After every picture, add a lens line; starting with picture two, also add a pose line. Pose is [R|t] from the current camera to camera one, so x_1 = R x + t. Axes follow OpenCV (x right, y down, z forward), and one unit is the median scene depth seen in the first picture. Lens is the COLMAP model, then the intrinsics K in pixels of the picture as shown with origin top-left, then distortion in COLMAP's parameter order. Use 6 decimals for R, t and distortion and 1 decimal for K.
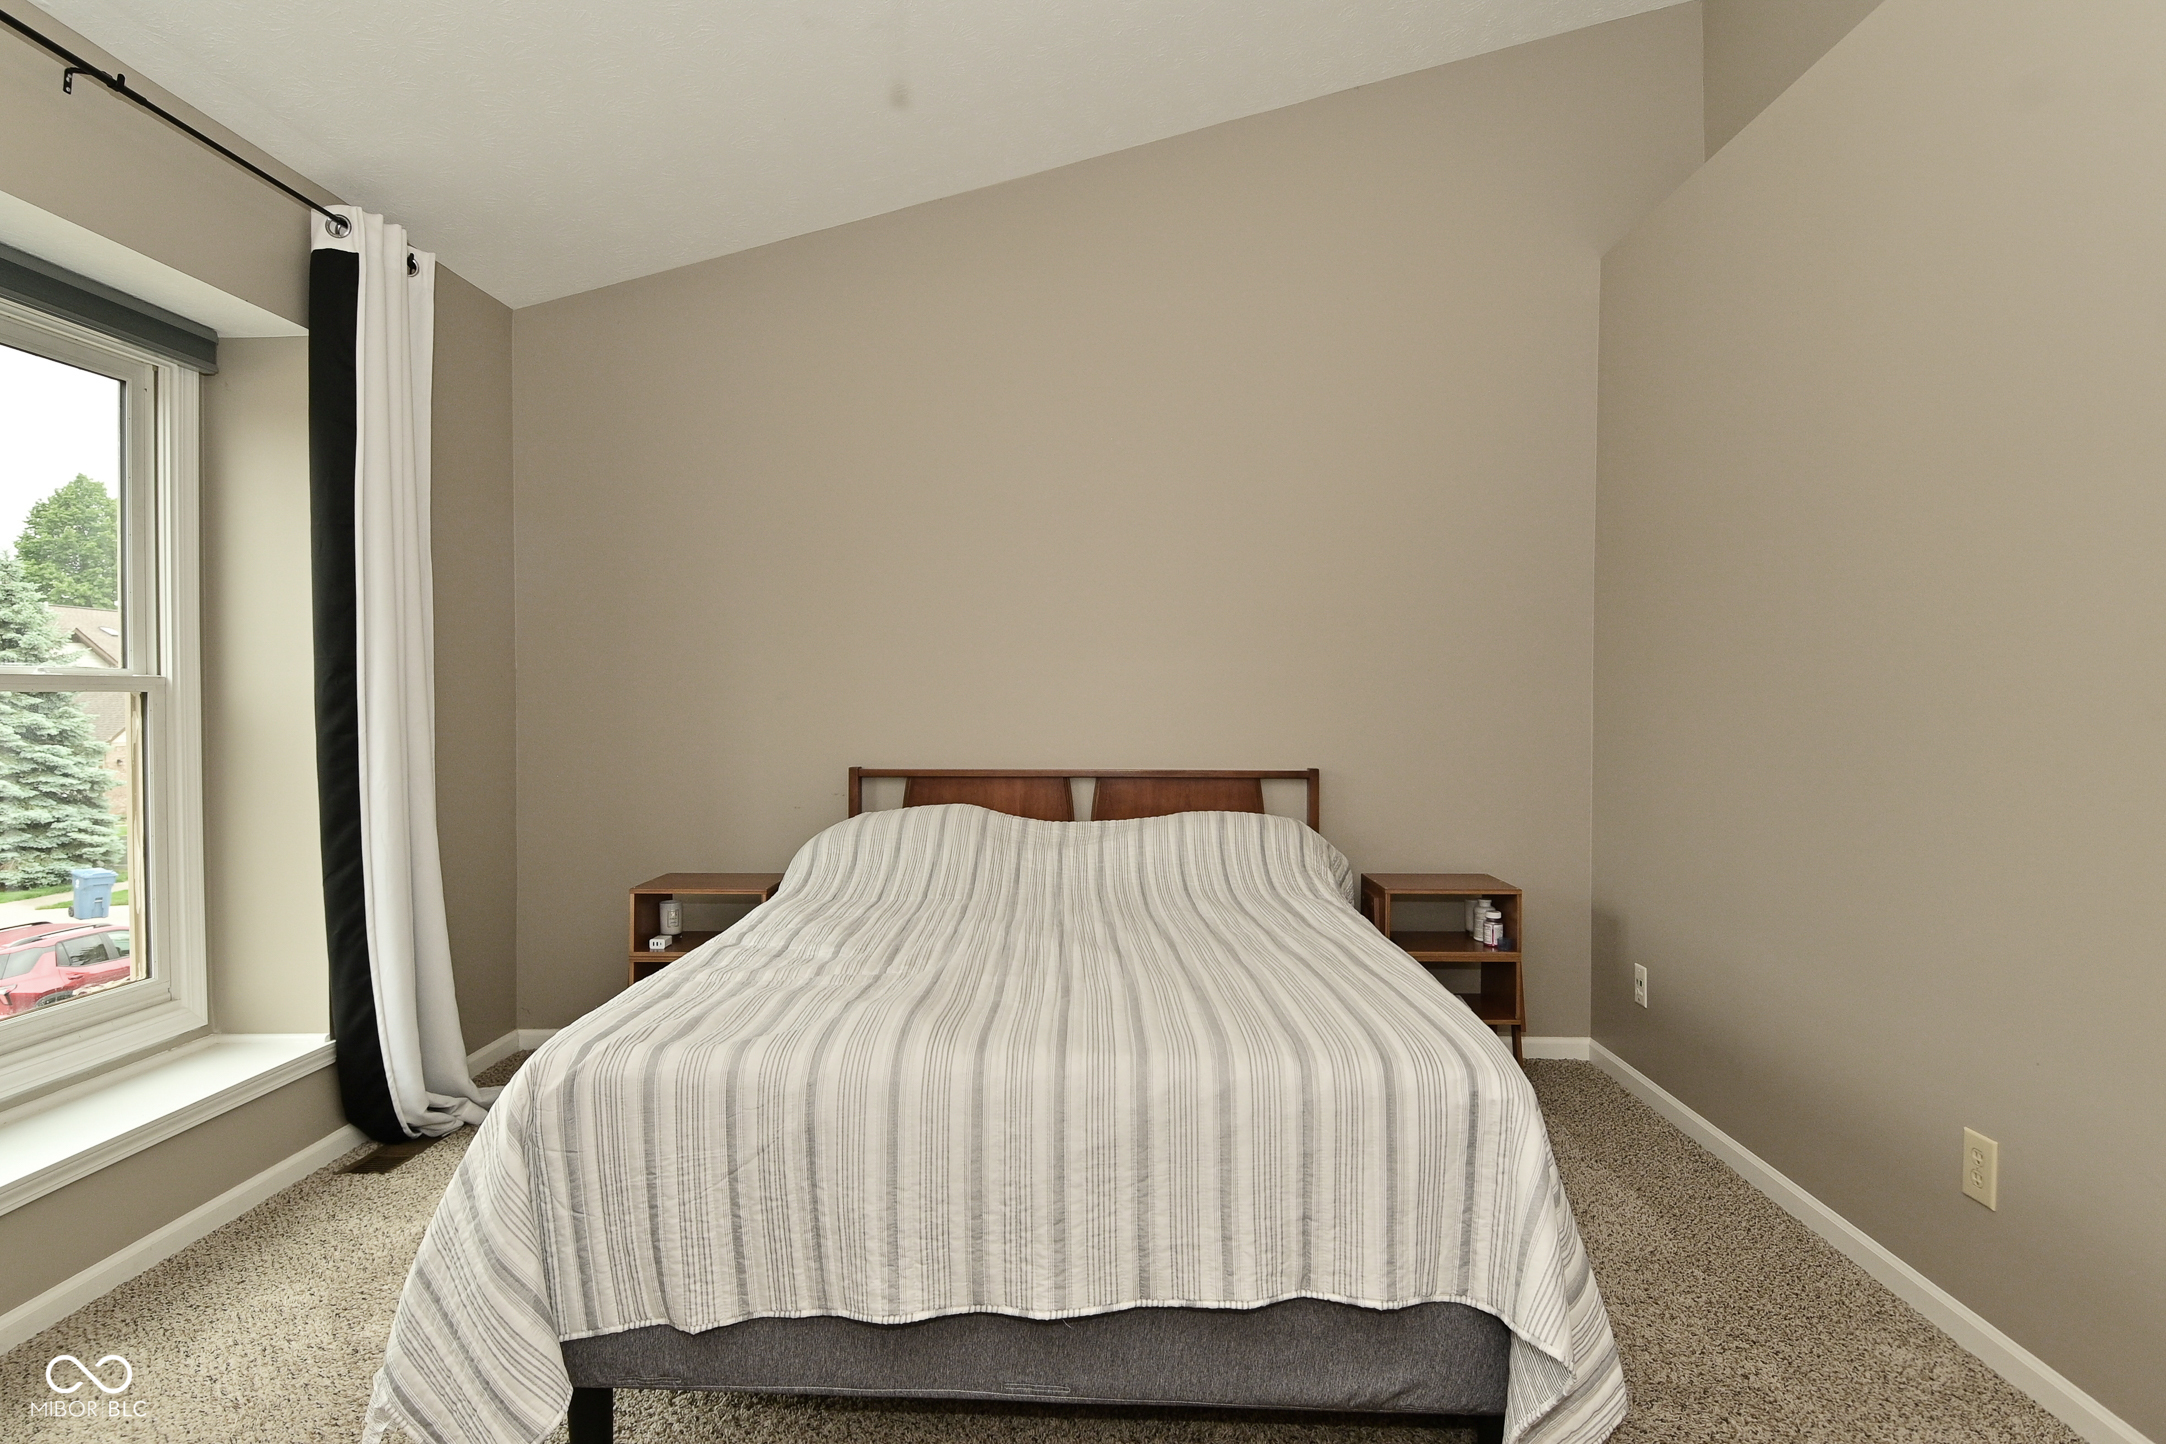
lens RADIAL K [[1136.6, 0, 1074.7], [0, 1136.6, 727.1], [0, 0, 1]] dist [0.029923, -0.036210]
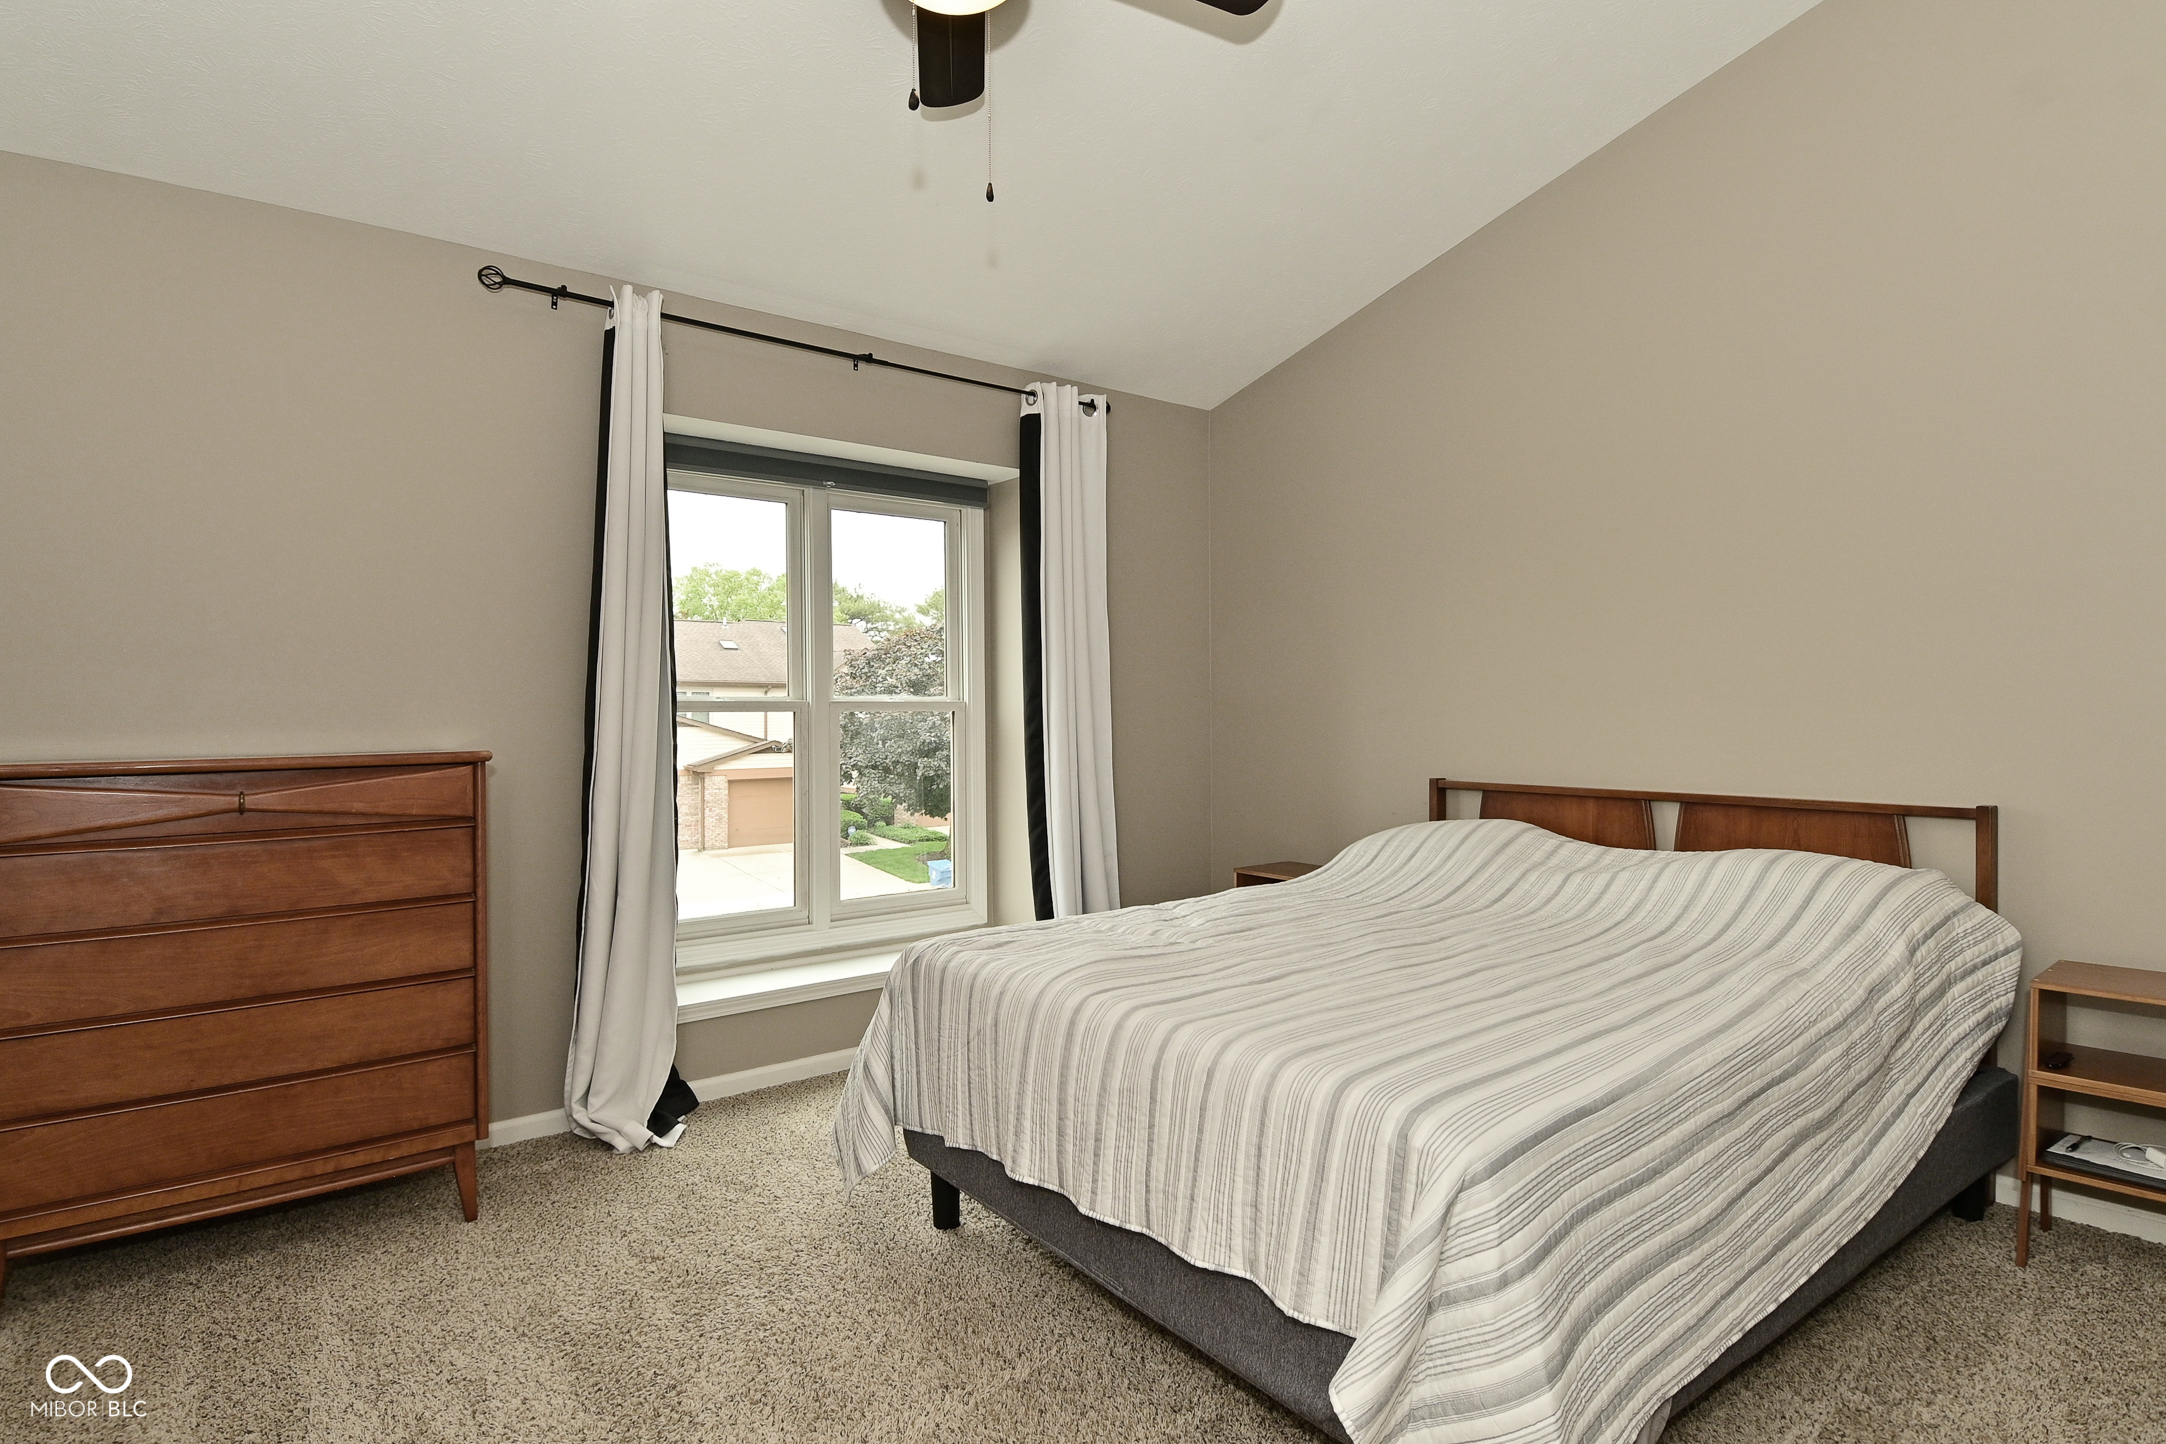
lens RADIAL K [[1136.6, 0, 1071.7], [0, 1136.6, 712.6], [0, 0, 1]] dist [0.029923, -0.036210]
pose [[0.625110, -0.002756, -0.780532, 0.514017], [-0.013137, 0.999815, -0.014051, -0.006244], [0.780426, 0.019037, 0.624958, 0.109584]]
